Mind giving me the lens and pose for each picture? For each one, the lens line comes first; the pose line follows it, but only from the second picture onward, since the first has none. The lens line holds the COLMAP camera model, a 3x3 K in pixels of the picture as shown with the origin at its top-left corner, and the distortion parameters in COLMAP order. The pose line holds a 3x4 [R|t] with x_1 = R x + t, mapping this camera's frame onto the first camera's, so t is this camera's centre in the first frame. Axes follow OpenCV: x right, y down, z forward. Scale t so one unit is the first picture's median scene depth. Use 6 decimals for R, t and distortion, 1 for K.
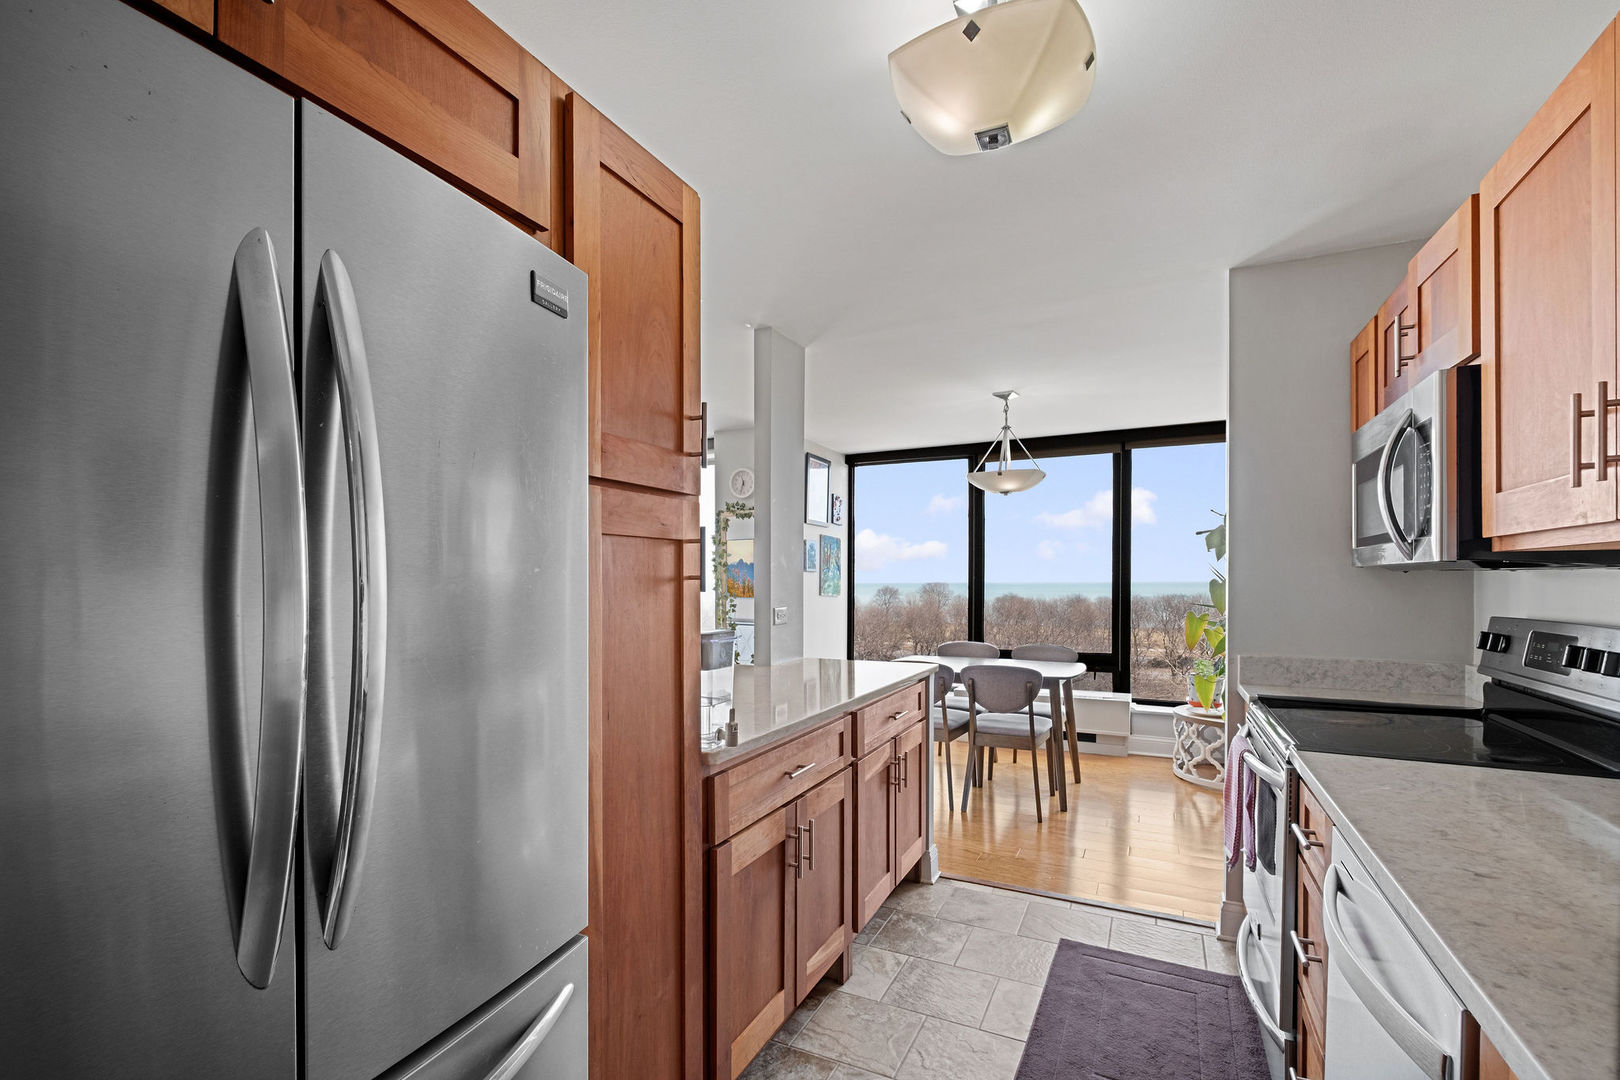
lens RADIAL K [[719.1, 0, 805.4], [0, 719.1, 581.5], [0, 0, 1]] dist [-0.000783, -0.000480]
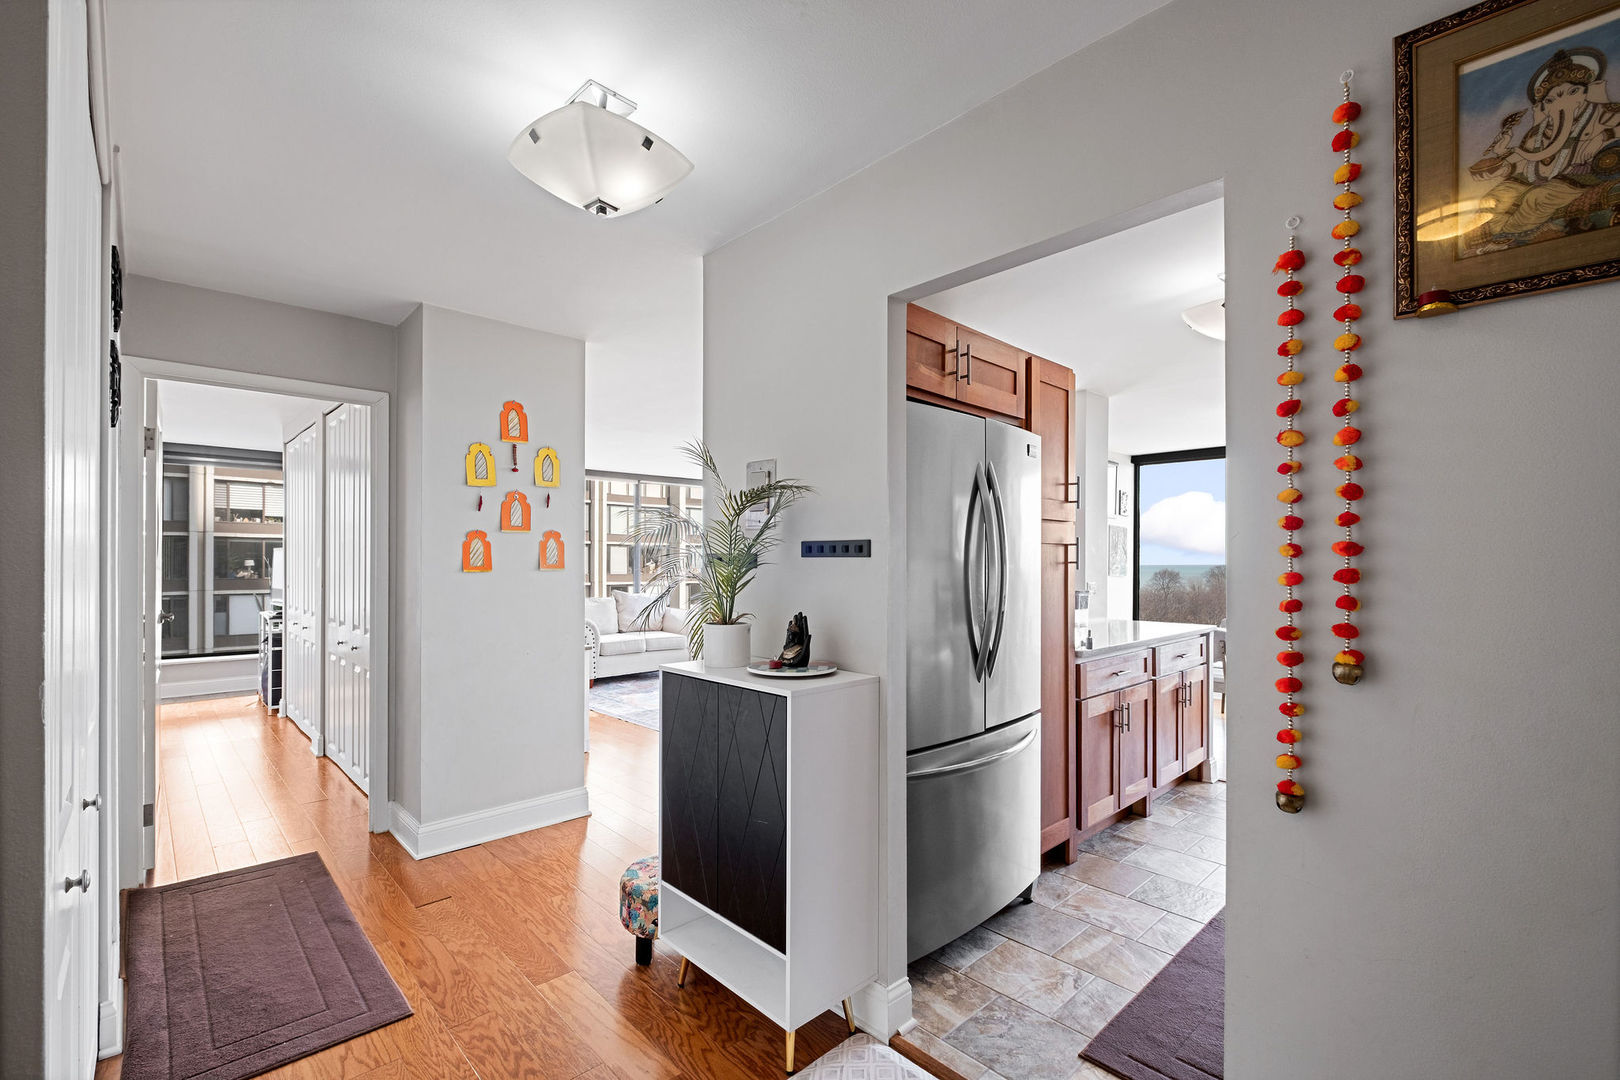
lens RADIAL K [[704.2, 0, 803.4], [0, 704.2, 557.9], [0, 0, 1]] dist [0.007997, -0.007982]
pose [[0.935424, 0.002029, -0.353522, -0.100091], [-0.004573, 0.999969, -0.006359, -0.001153], [0.353498, 0.007565, 0.935405, -0.689165]]
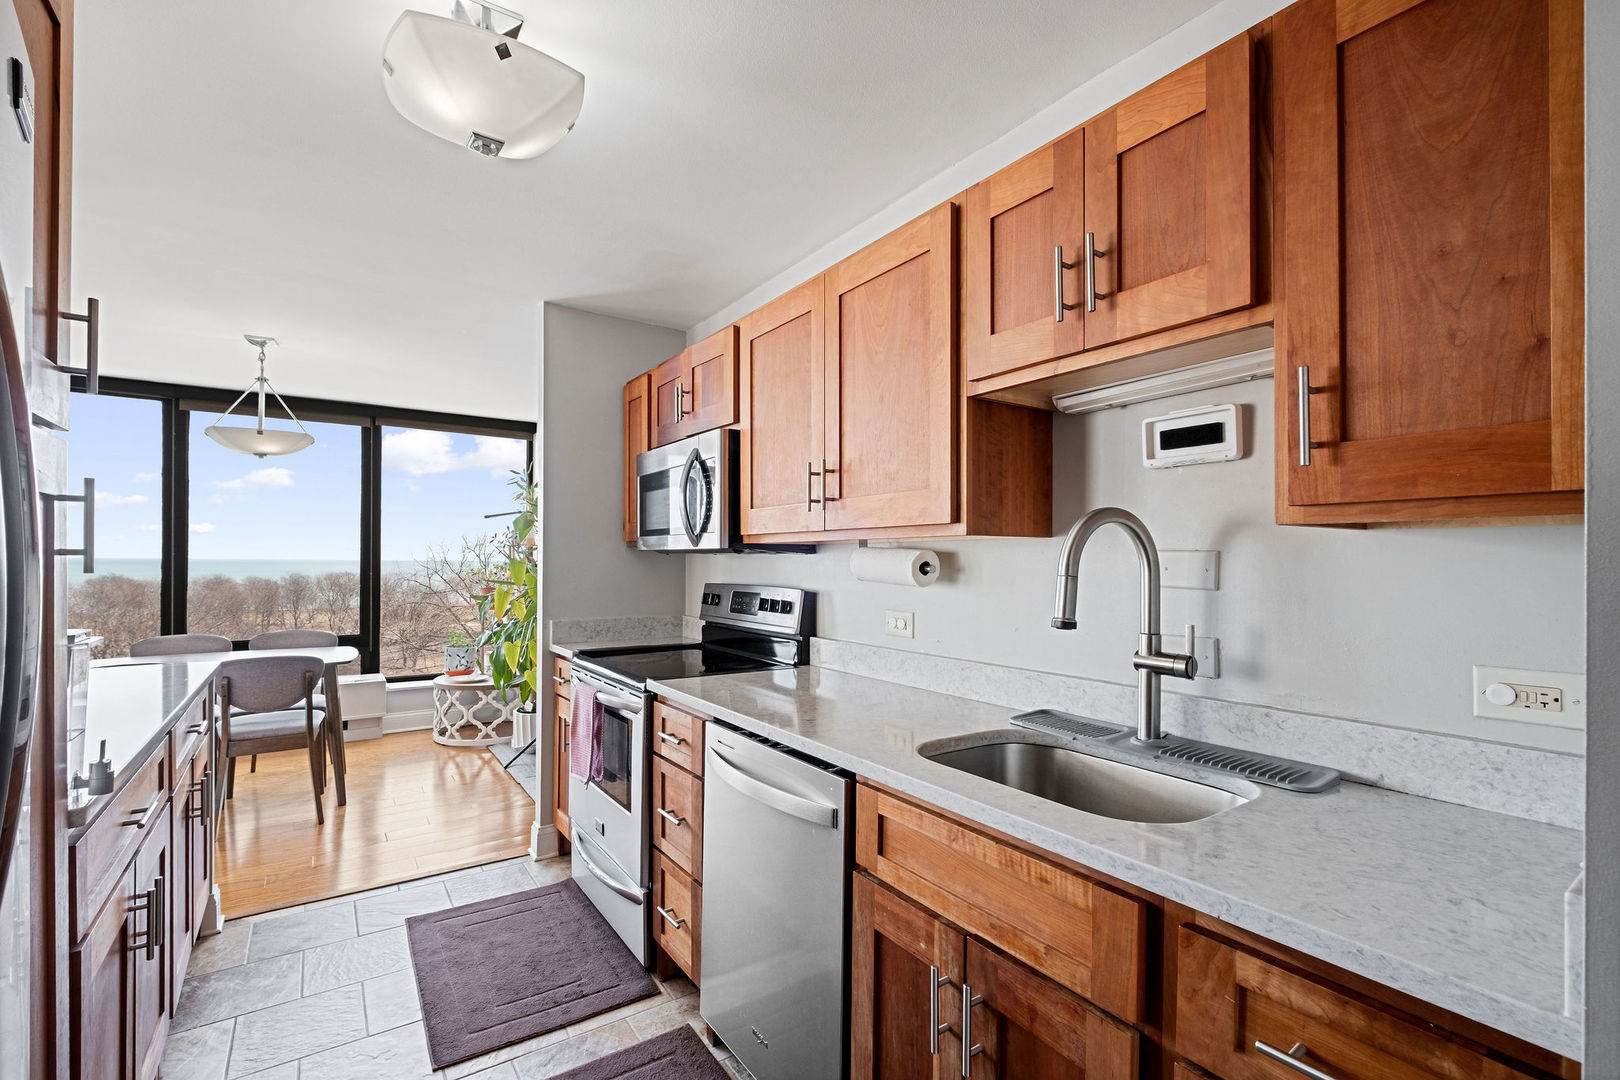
lens RADIAL K [[704.2, 0, 803.4], [0, 704.2, 557.9], [0, 0, 1]] dist [0.007997, -0.007982]
pose [[0.486624, 0.006960, 0.873584, -0.242507], [-0.004876, 0.999974, -0.005251, 0.000174], [-0.873598, -0.001705, 0.486646, 0.048555]]
